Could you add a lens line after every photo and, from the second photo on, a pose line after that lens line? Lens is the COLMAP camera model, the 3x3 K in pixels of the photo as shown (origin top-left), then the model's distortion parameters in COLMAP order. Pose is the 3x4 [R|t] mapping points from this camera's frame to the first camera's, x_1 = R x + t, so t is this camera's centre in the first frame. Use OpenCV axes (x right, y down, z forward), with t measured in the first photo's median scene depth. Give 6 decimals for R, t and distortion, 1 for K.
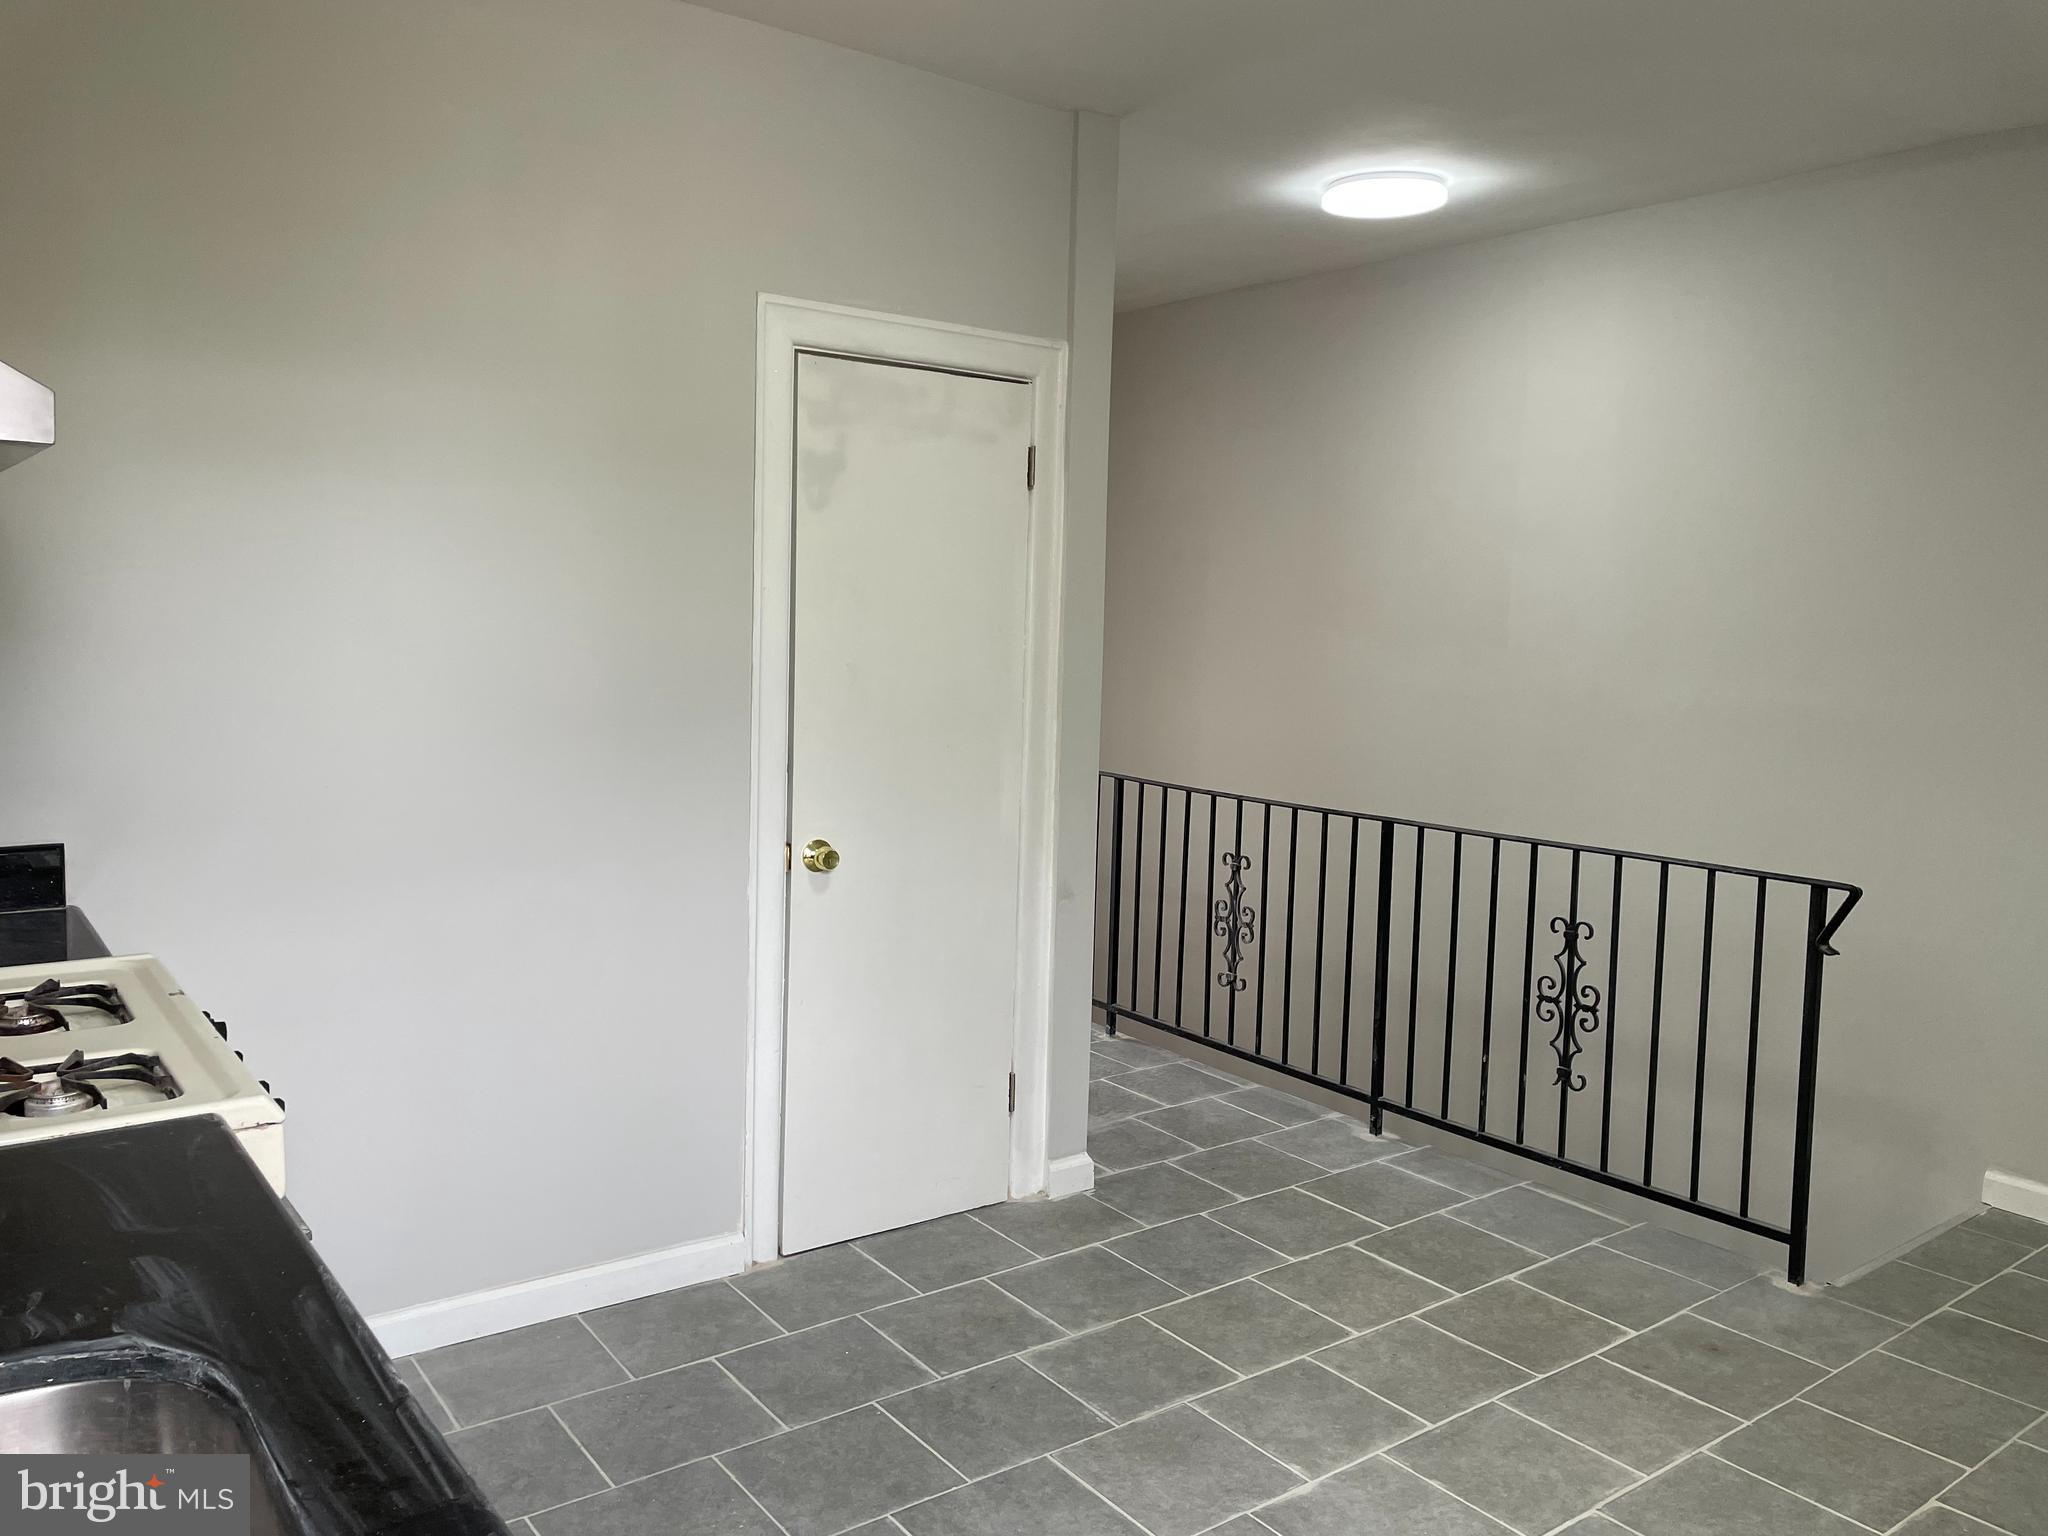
lens RADIAL K [[1550.8, 0, 1024.8], [0, 1550.8, 764.5], [0, 0, 1]] dist [0.077725, -0.093363]
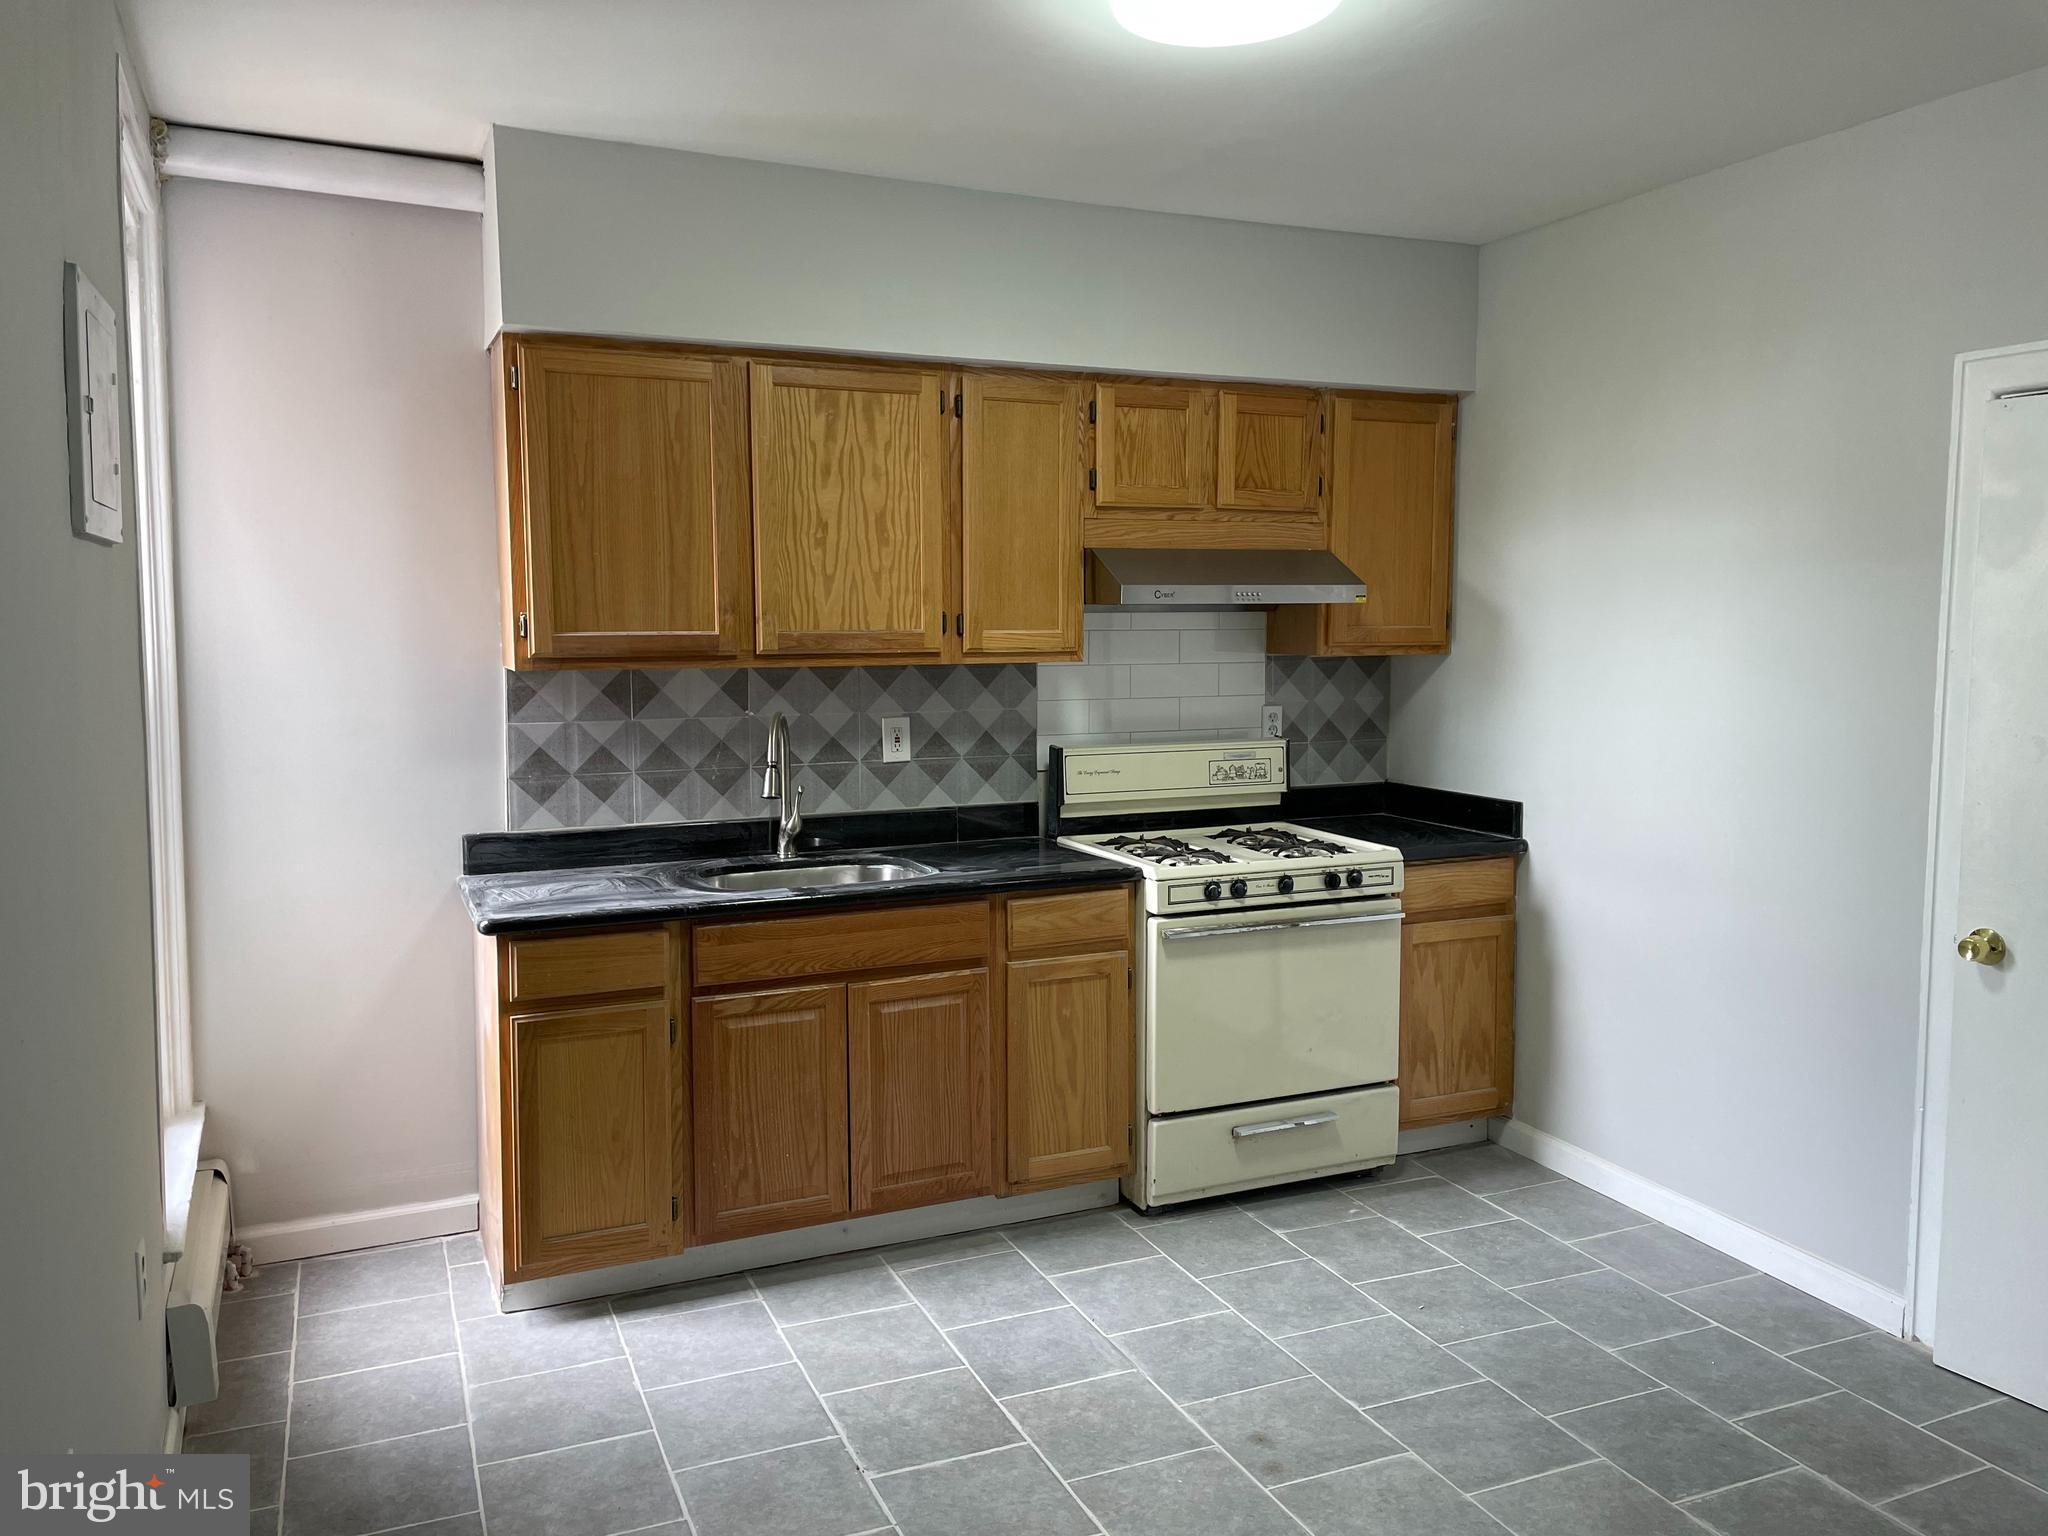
lens RADIAL K [[1550.8, 0, 1022.9], [0, 1550.8, 763.7], [0, 0, 1]] dist [0.077725, -0.093363]
pose [[-0.225503, 0.067106, -0.971929, 0.963731], [-0.107843, 0.989775, 0.093360, -0.074913], [0.968255, 0.125869, -0.215960, 0.680959]]
